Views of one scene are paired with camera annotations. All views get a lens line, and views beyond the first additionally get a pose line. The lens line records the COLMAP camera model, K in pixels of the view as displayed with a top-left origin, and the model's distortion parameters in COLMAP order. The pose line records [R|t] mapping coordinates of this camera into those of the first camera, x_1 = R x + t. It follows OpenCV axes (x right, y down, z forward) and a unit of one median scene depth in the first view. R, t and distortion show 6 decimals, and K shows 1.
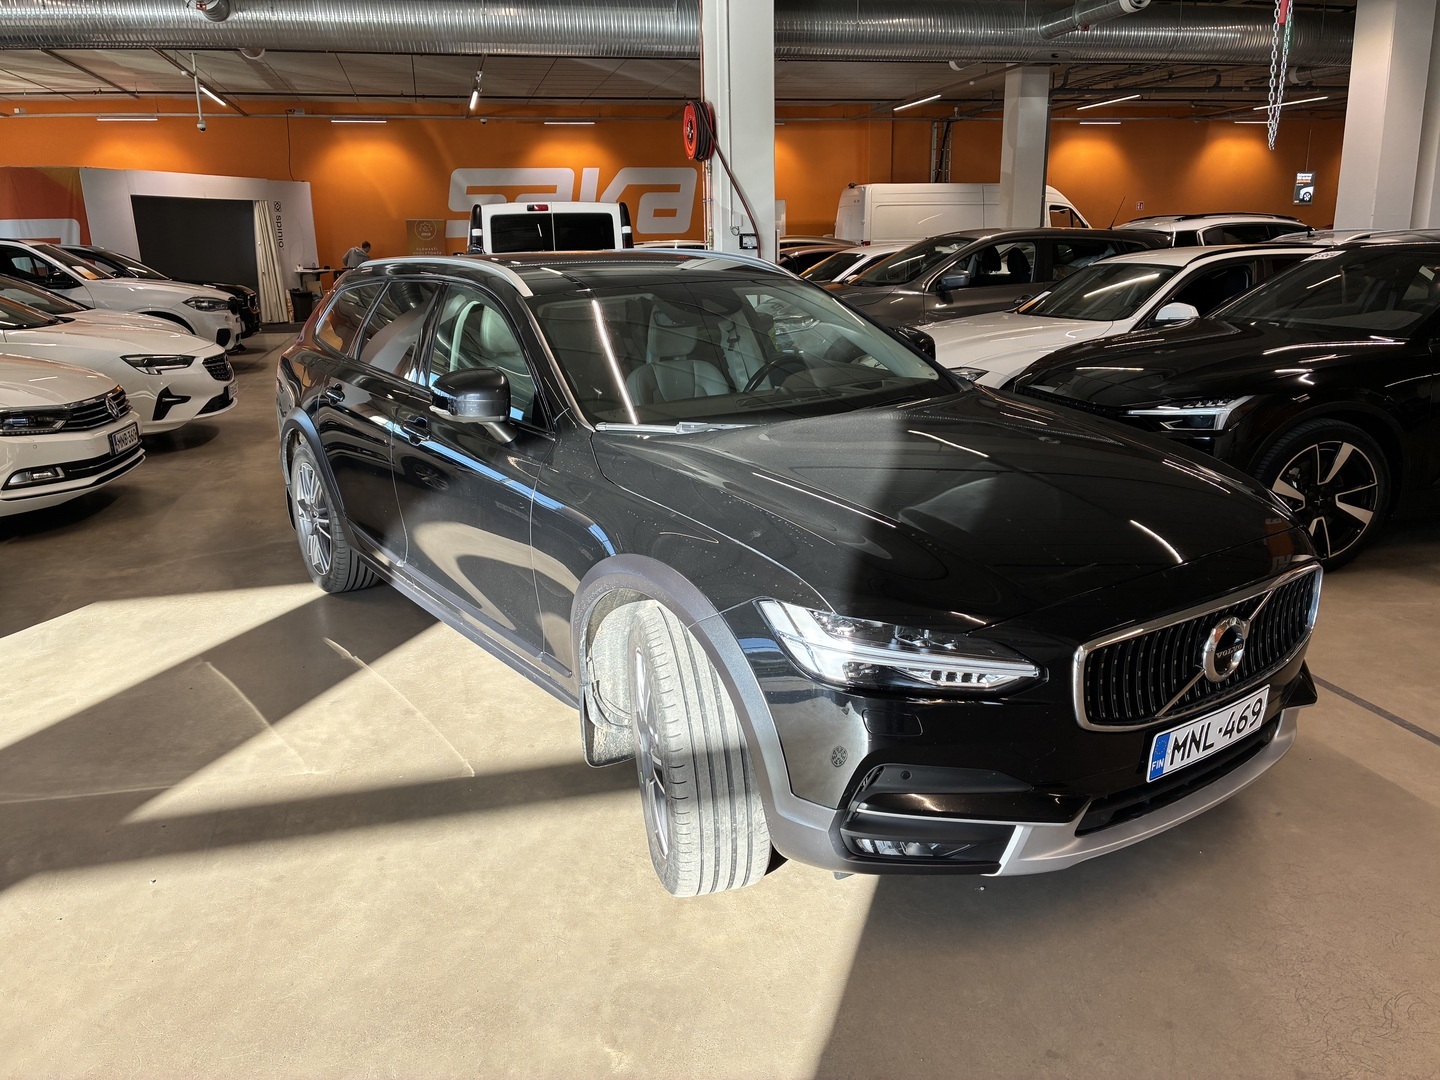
lens RADIAL K [[1098.0, 0, 719.1], [0, 1098.0, 547.5], [0, 0, 1]] dist [0.002016, -0.002703]
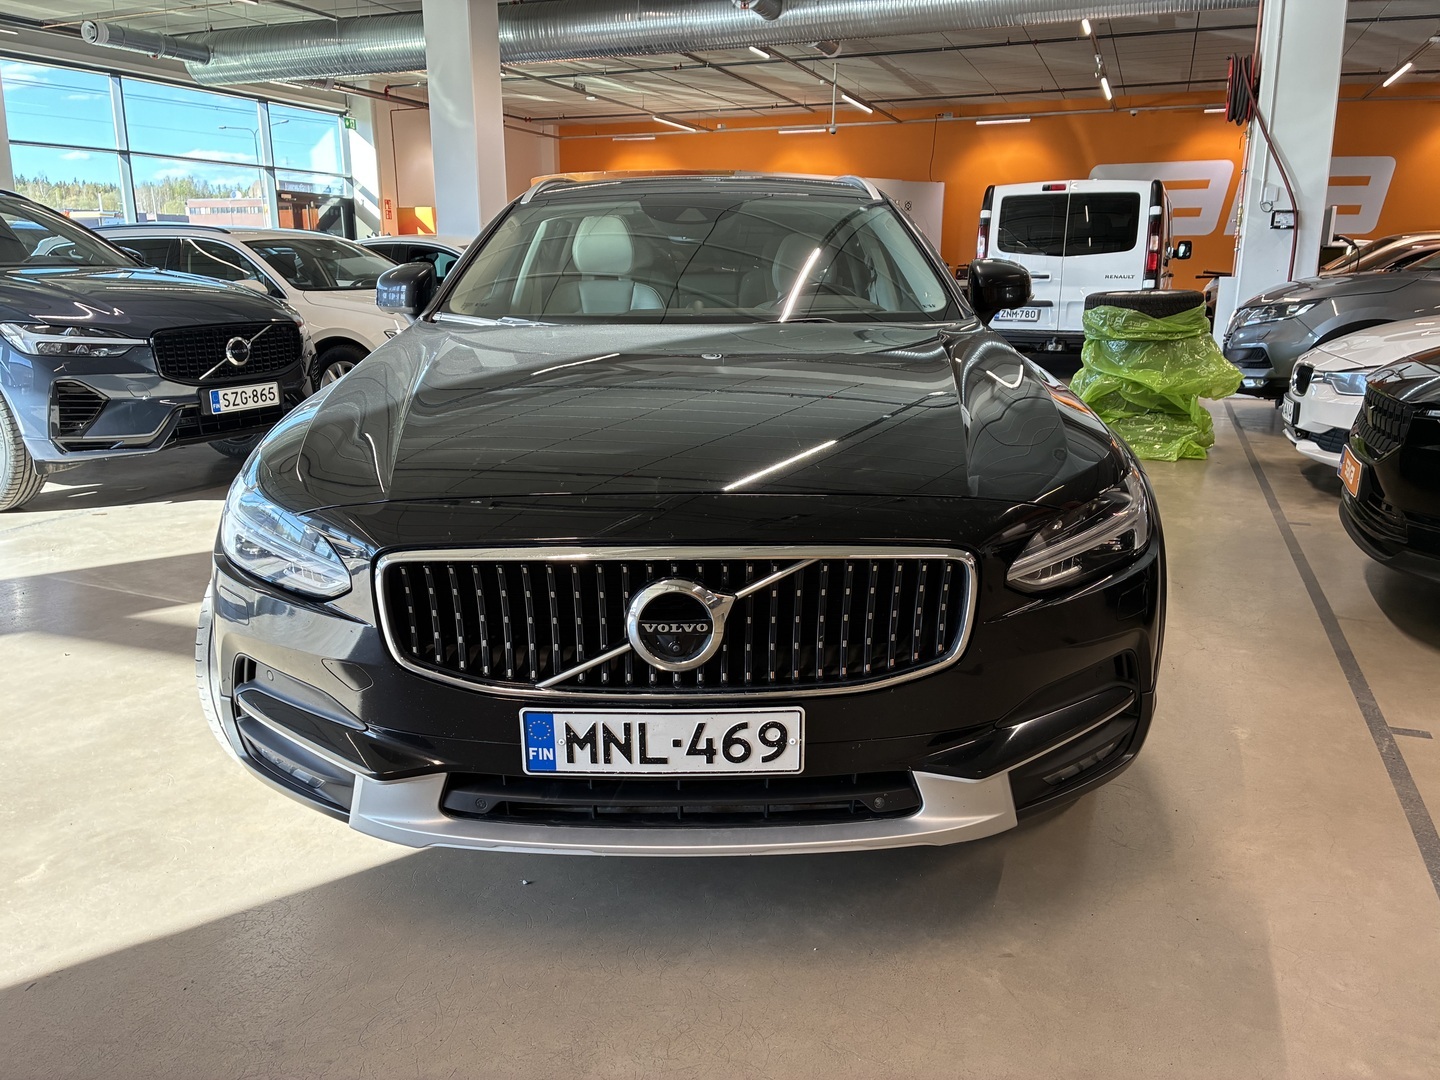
lens RADIAL K [[1087.6, 0, 720.0], [0, 1087.6, 540.0], [0, 0, 1]] dist [0.049335, -0.060643]
pose [[0.809608, 0.160322, -0.564652, 0.188893], [-0.170871, 0.984686, 0.034585, 0.002397], [0.561550, 0.068482, 0.824604, 0.097395]]
